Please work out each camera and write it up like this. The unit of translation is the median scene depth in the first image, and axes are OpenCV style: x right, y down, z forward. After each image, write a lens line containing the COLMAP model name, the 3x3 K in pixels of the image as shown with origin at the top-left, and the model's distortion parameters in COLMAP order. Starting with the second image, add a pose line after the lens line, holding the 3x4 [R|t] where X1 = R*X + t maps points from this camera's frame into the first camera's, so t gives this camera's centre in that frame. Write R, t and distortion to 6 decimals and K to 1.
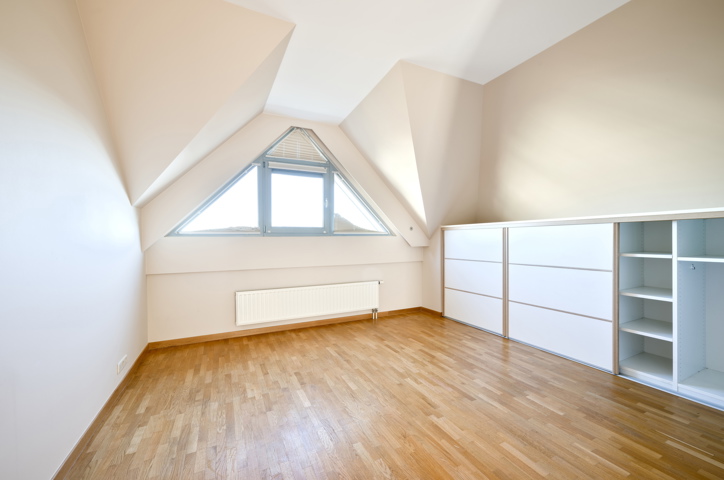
lens RADIAL K [[288.7, 0, 357.3], [0, 288.7, 243.9], [0, 0, 1]] dist [-0.004487, 0.000019]
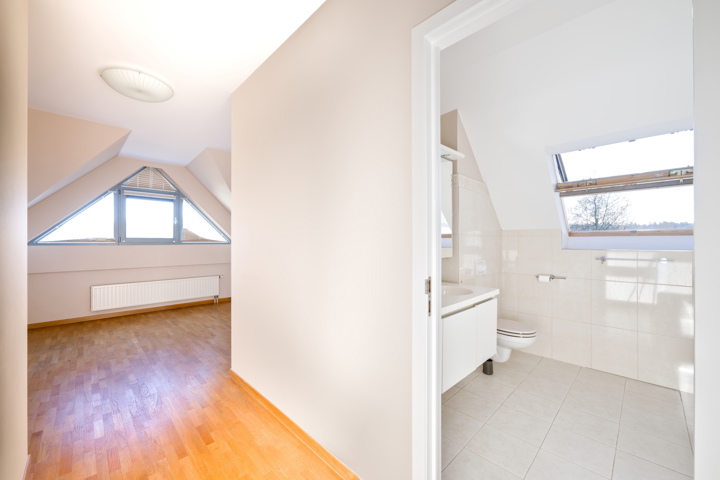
lens RADIAL K [[284.7, 0, 360.1], [0, 284.7, 241.5], [0, 0, 1]] dist [0.002535, 0.000114]
pose [[0.945877, 0.008090, 0.324425, 0.307560], [-0.003246, 0.999875, -0.015470, -0.024955], [-0.324509, 0.013580, 0.945785, -0.620533]]
